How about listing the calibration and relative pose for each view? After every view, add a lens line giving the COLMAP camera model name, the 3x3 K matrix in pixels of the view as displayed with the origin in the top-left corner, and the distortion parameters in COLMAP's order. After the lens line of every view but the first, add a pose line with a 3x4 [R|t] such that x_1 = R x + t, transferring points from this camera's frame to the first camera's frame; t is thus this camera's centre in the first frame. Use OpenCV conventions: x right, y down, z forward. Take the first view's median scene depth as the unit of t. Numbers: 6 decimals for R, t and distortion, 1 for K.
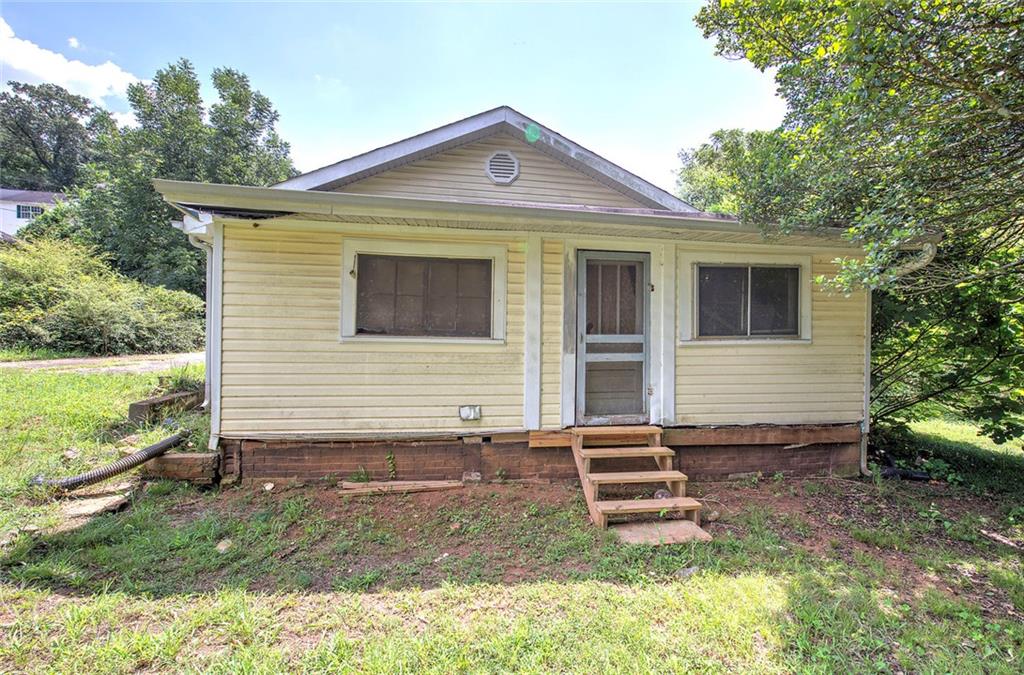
lens RADIAL K [[433.3, 0, 517.7], [0, 433.3, 334.2], [0, 0, 1]] dist [-0.001280, 0.000432]
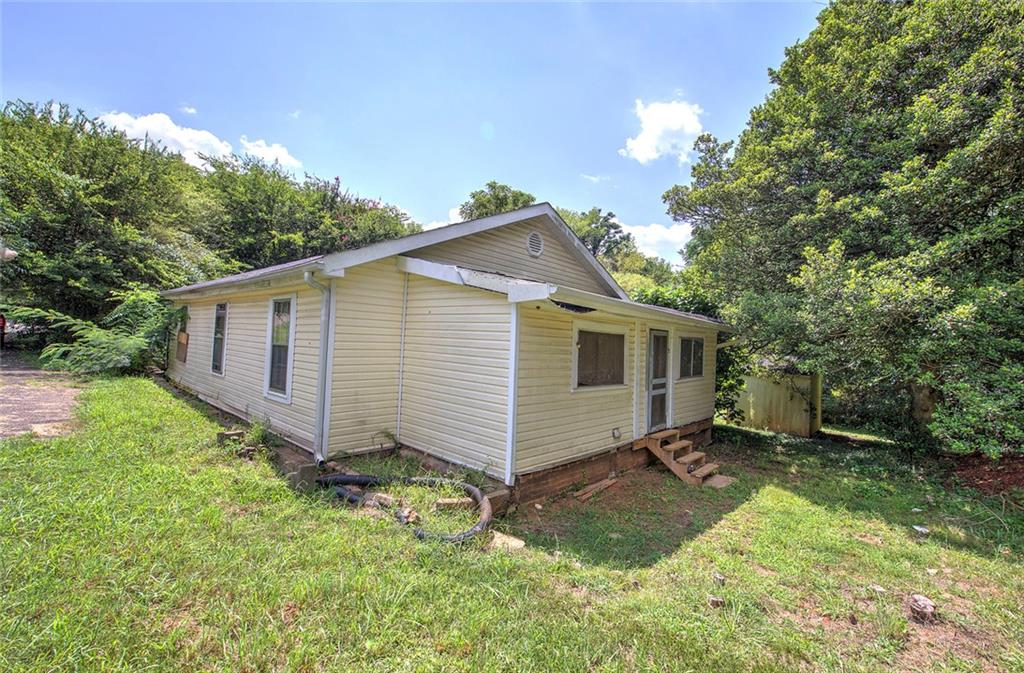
lens RADIAL K [[433.3, 0, 517.7], [0, 433.3, 333.2], [0, 0, 1]] dist [-0.001280, 0.000432]
pose [[0.774372, 0.034362, 0.631796, -1.355703], [-0.030550, 0.999390, -0.016911, -0.137906], [-0.631992, -0.006206, 0.774950, 0.022217]]
